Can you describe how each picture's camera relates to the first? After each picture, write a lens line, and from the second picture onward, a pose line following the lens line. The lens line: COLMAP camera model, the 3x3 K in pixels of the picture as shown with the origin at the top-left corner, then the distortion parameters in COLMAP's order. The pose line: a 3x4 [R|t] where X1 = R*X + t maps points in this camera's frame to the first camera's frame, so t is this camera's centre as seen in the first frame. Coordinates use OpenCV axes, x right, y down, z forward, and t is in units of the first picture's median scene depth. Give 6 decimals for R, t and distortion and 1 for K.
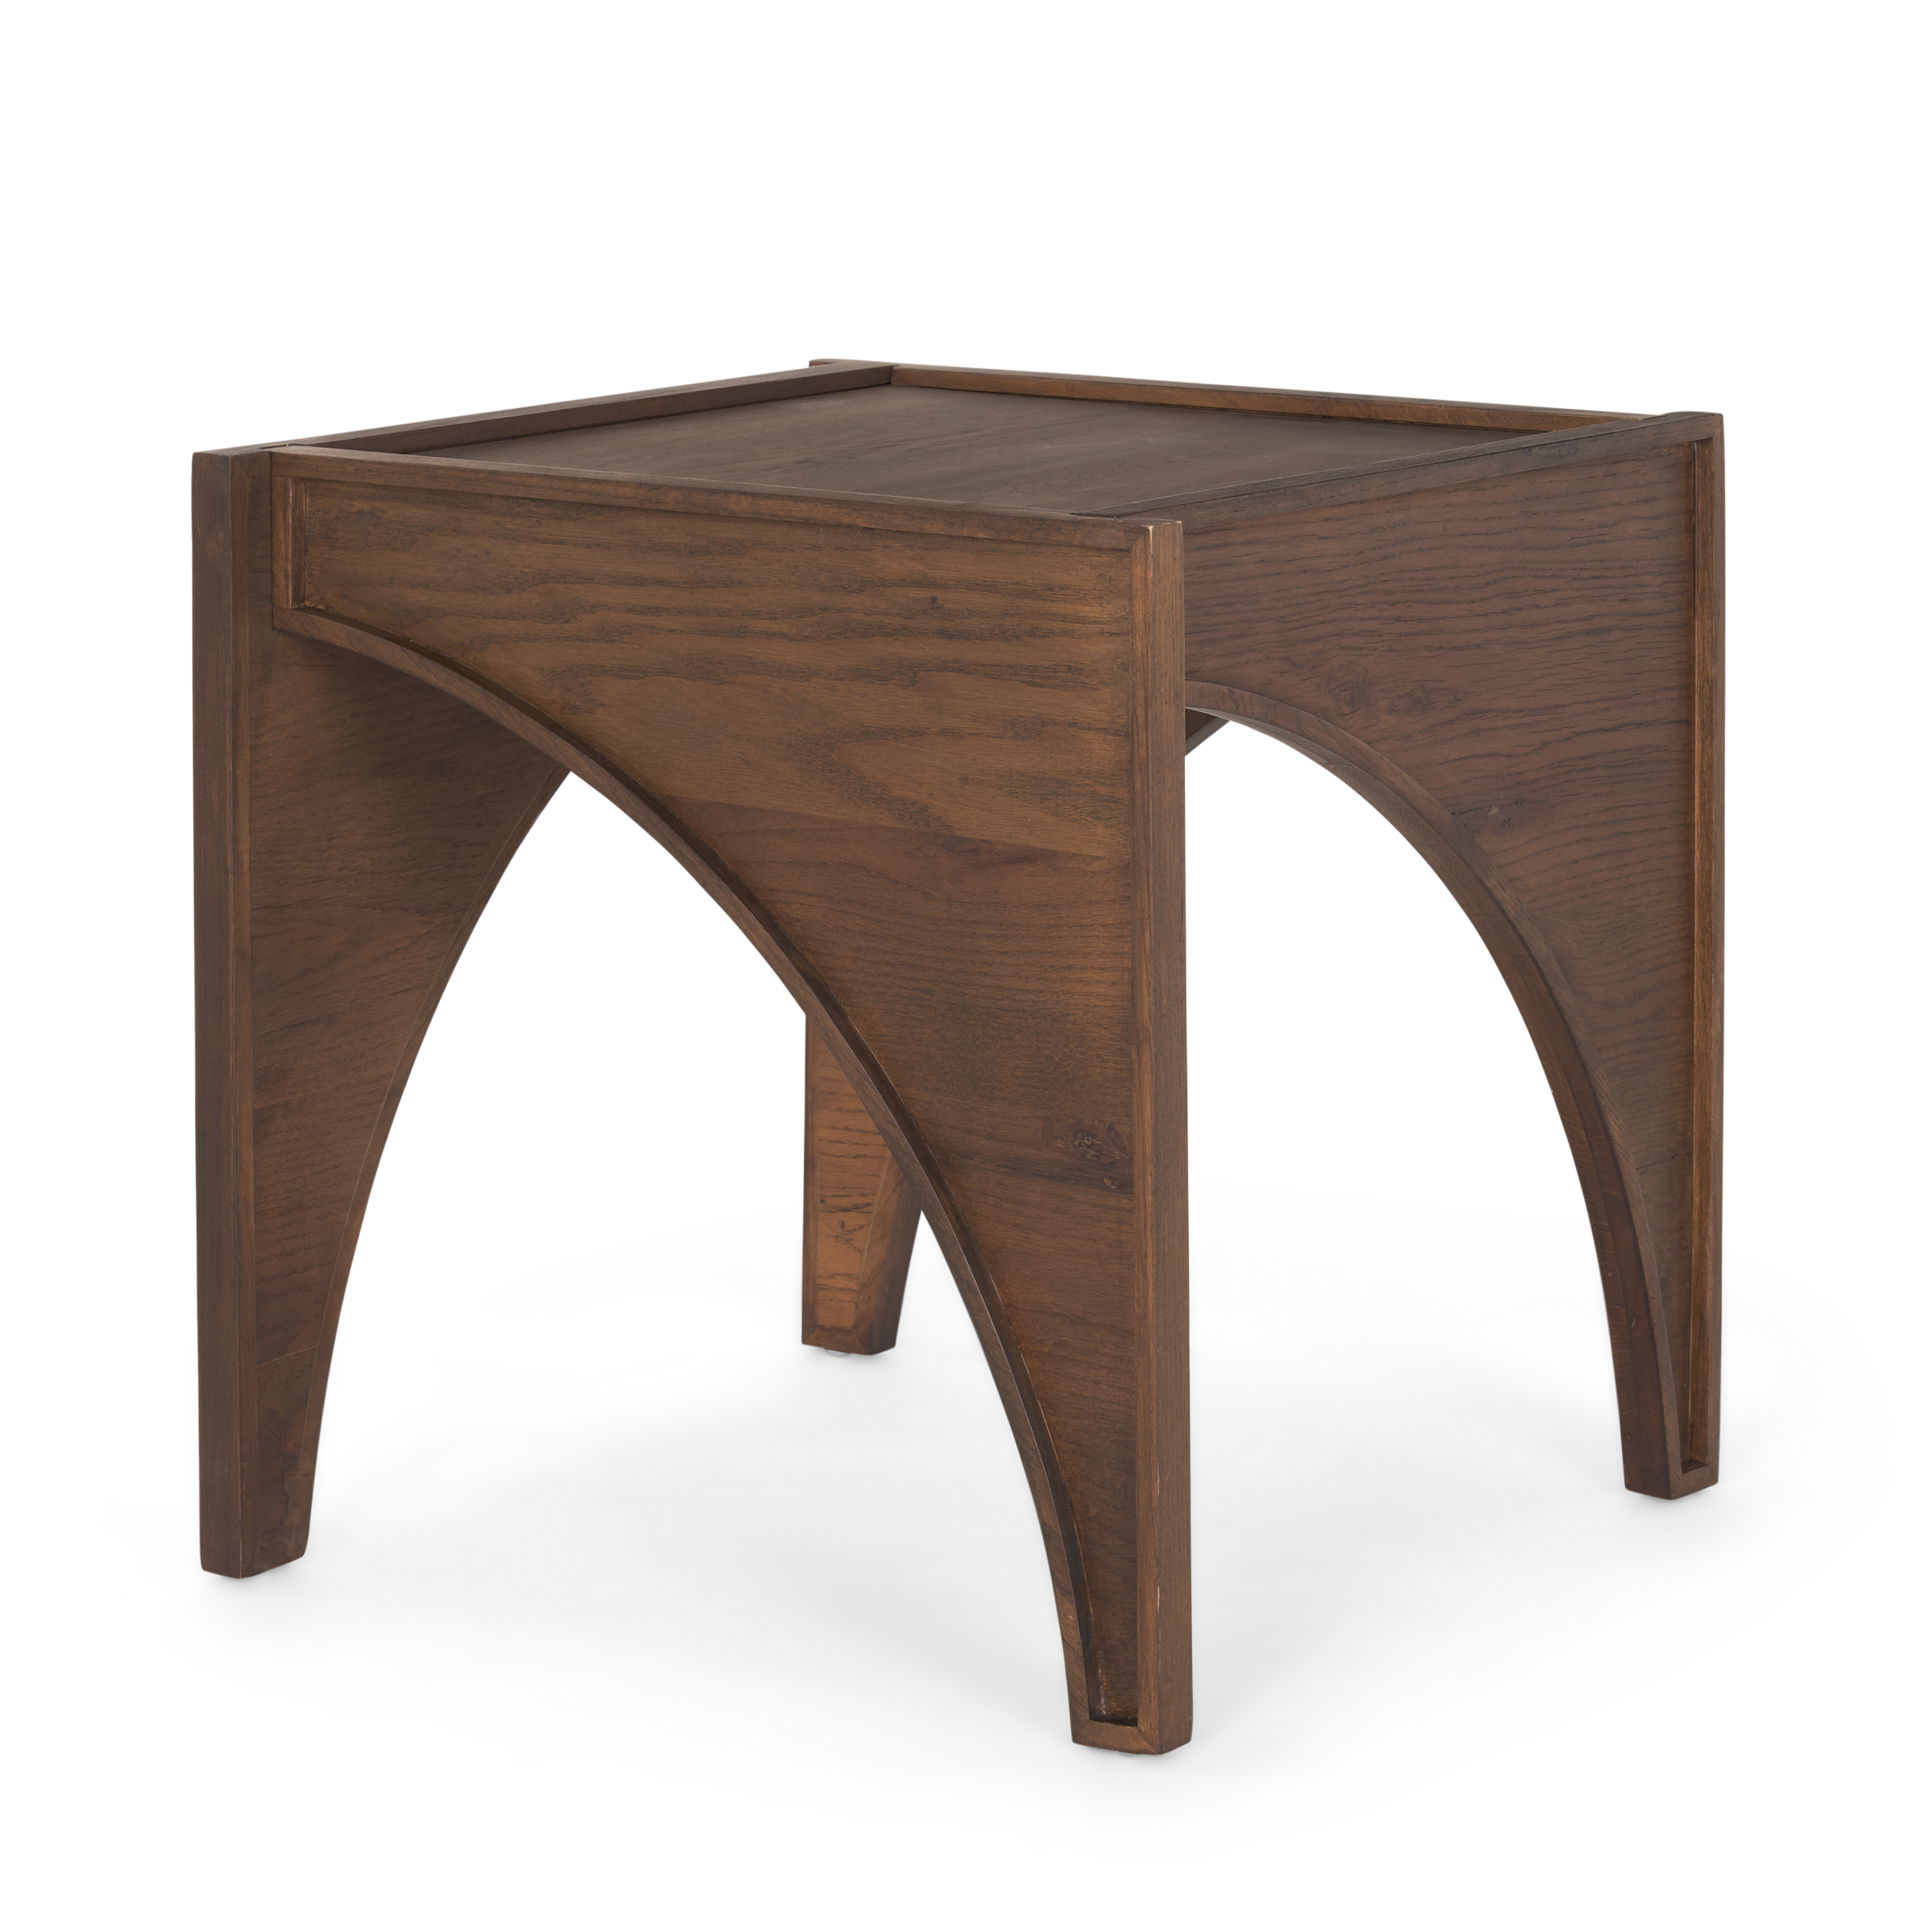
lens RADIAL K [[5175.6, 0, 965.4], [0, 5175.6, 963.2], [0, 0, 1]] dist [-0.238723, 0.000000]
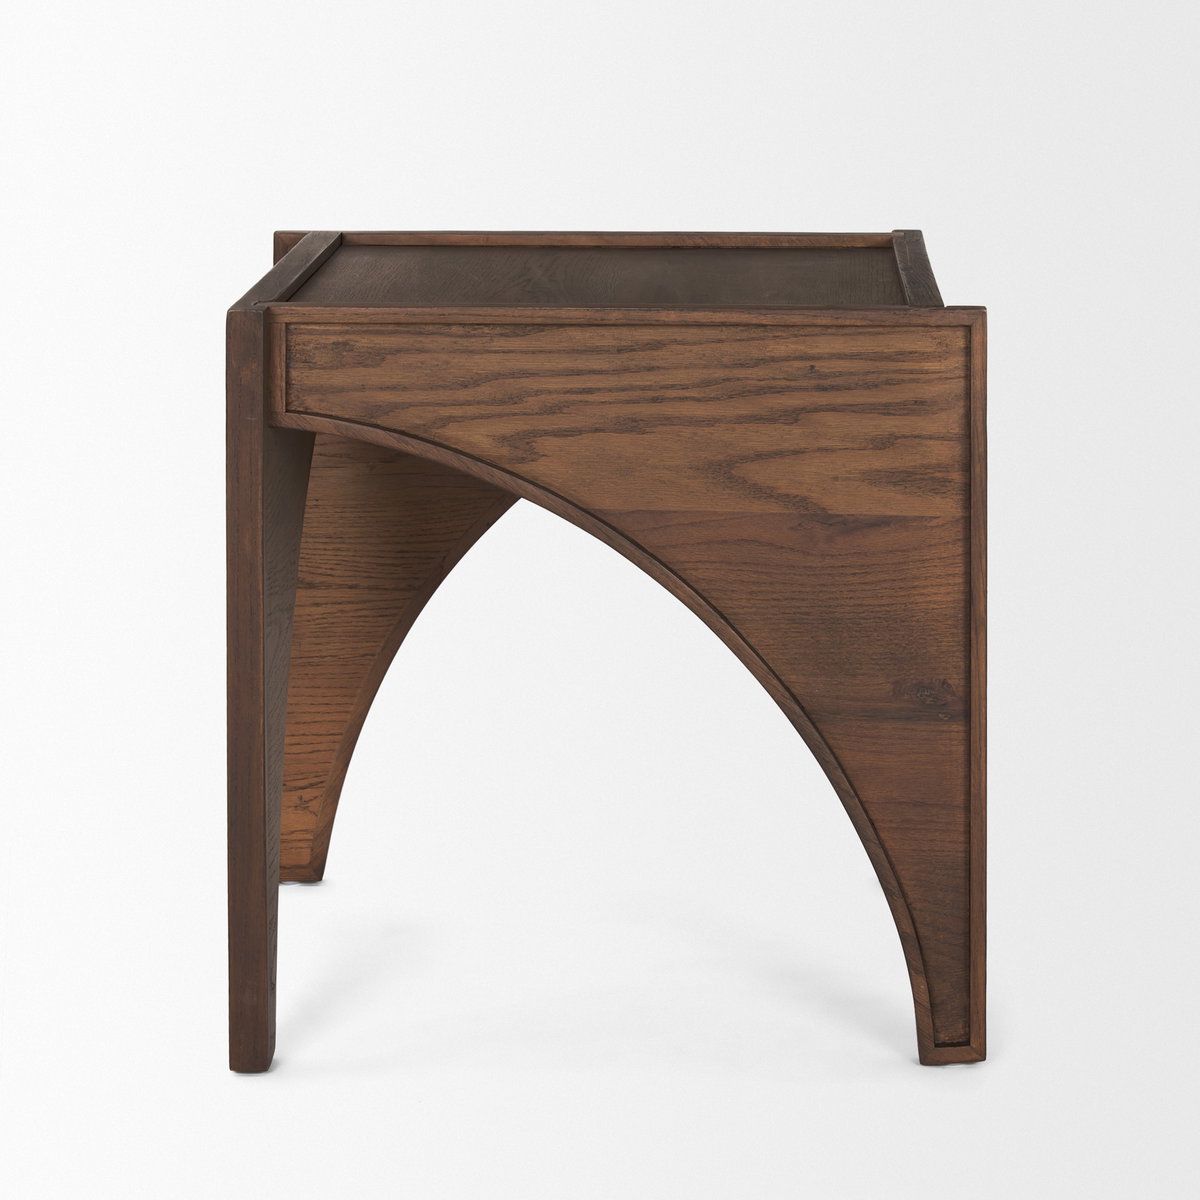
lens RADIAL K [[3234.7, 0, 602.6], [0, 3234.7, 603.3], [0, 0, 1]] dist [-0.238723, 0.000000]
pose [[0.866055, -0.112172, 0.487202, -0.542263], [0.111133, 0.993317, 0.031146, -0.035463], [-0.487440, 0.027170, 0.872734, 0.162125]]
